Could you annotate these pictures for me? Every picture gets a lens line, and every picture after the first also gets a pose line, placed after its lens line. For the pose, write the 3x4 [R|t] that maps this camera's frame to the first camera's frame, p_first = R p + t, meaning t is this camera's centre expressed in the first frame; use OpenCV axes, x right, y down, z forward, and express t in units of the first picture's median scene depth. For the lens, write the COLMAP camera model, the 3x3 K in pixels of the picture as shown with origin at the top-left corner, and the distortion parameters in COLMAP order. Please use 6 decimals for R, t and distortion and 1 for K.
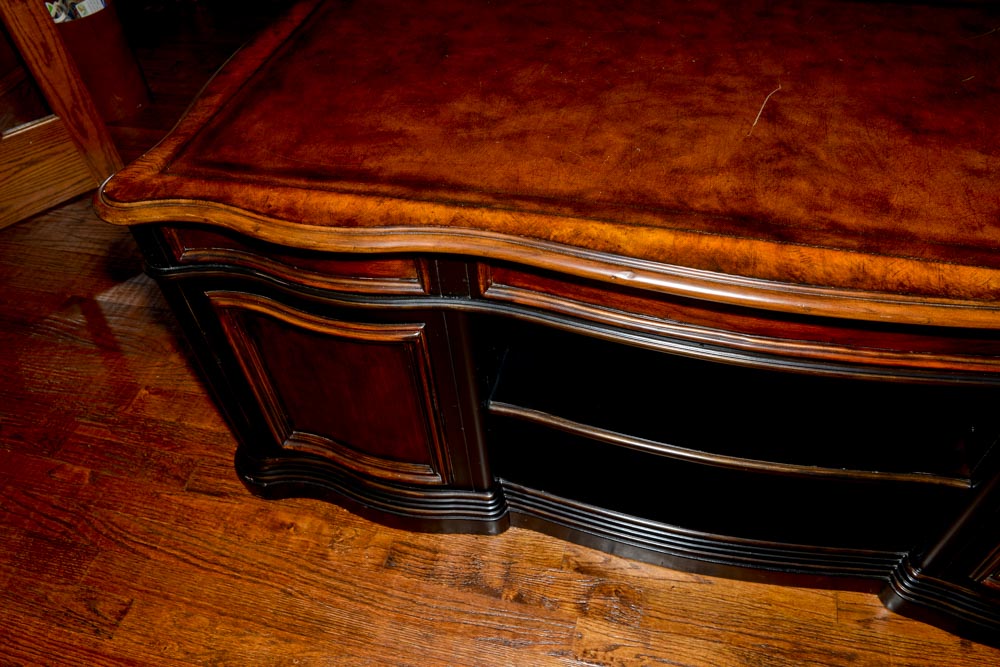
lens RADIAL K [[753.4, 0, 500.0], [0, 753.4, 333.5], [0, 0, 1]] dist [-0.121314, 0.096834]
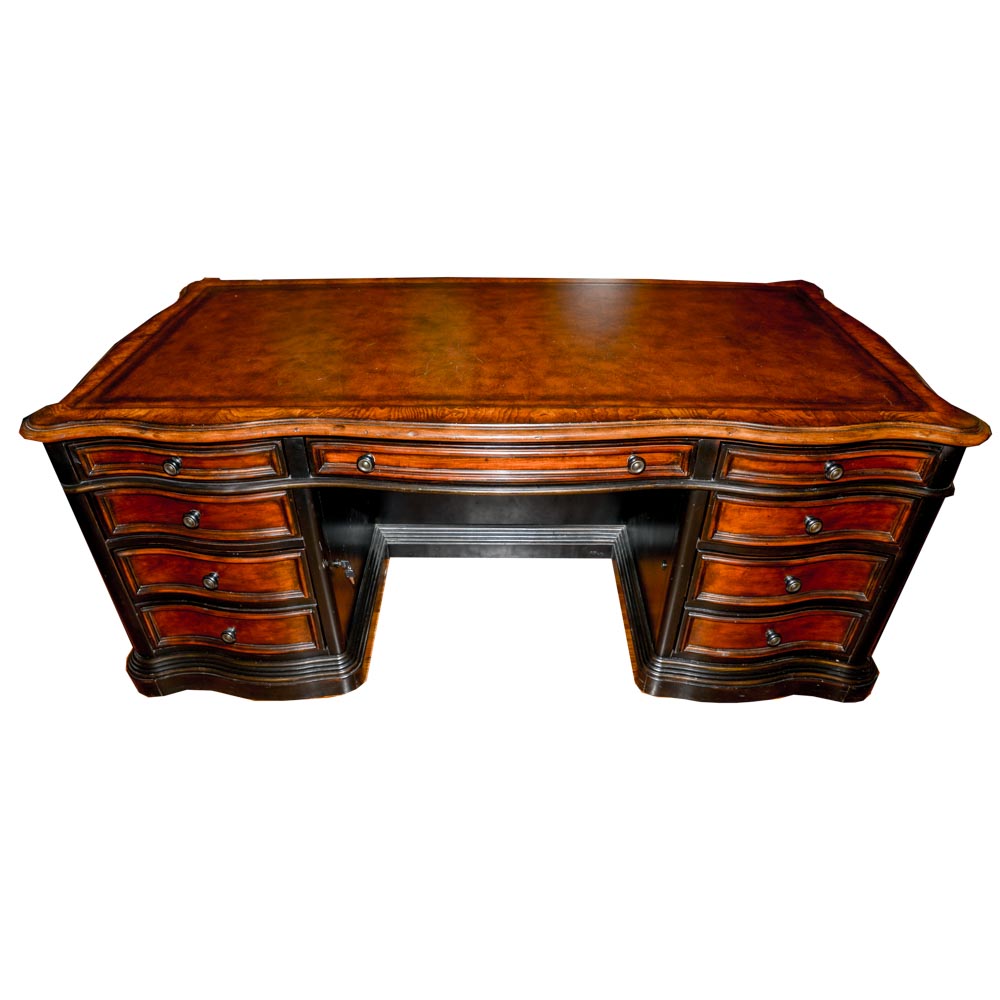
lens RADIAL K [[676.4, 0, 500.0], [0, 676.4, 500.0], [0, 0, 1]] dist [-0.125877, 0.096698]
pose [[-0.969276, 0.189373, -0.156978, 0.697765], [-0.132435, 0.136015, 0.981815, -1.770056], [0.207280, 0.972439, -0.106757, 1.583757]]
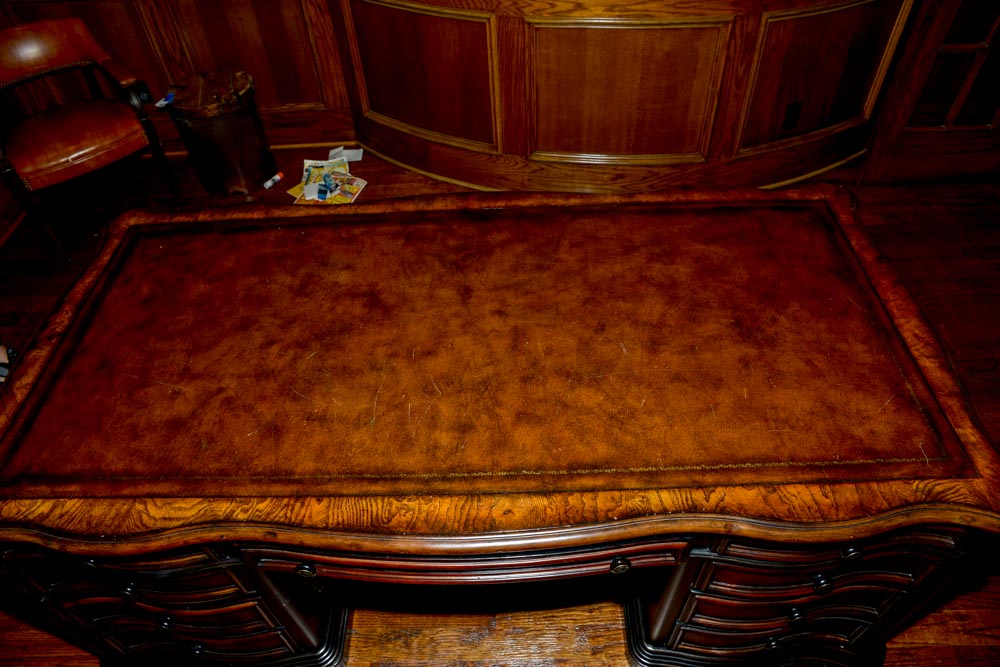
lens RADIAL K [[672.3, 0, 500.0], [0, 672.3, 333.5], [0, 0, 1]] dist [-0.127889, 0.095767]
pose [[-0.964009, 0.247854, -0.096204, 0.453855], [-0.111499, -0.048395, 0.992585, -1.607421], [0.241360, 0.967588, 0.074289, 1.004574]]
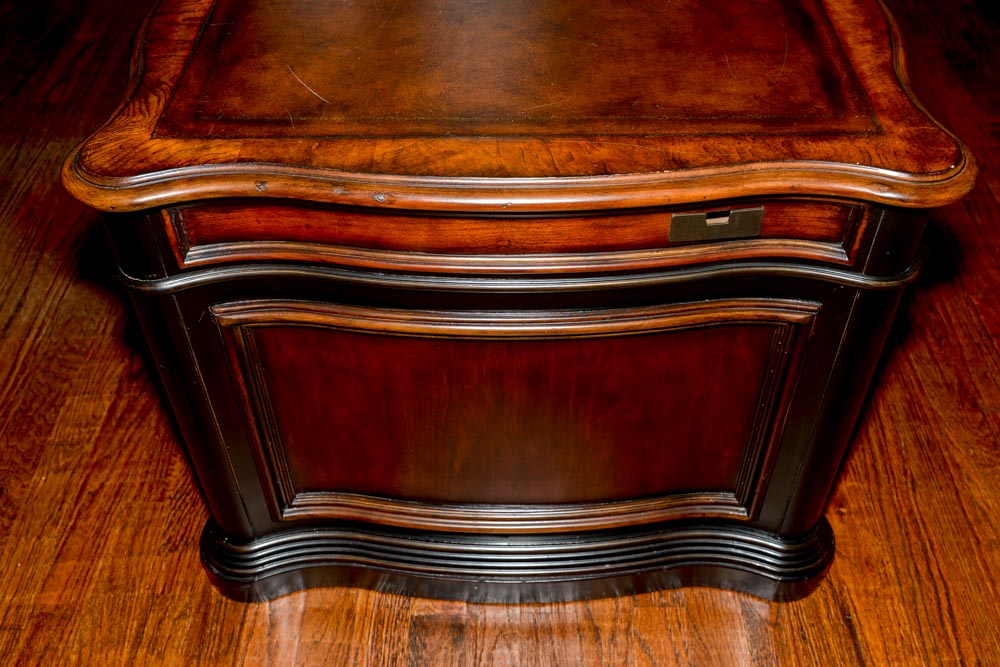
lens RADIAL K [[981.3, 0, 500.0], [0, 981.3, 333.5], [0, 0, 1]] dist [-0.001980, 0.007159]
pose [[-0.235563, -0.635484, 0.735303, -1.198564], [0.727891, 0.385960, 0.566753, -0.952188], [-0.643960, 0.668727, 0.371645, 1.014415]]
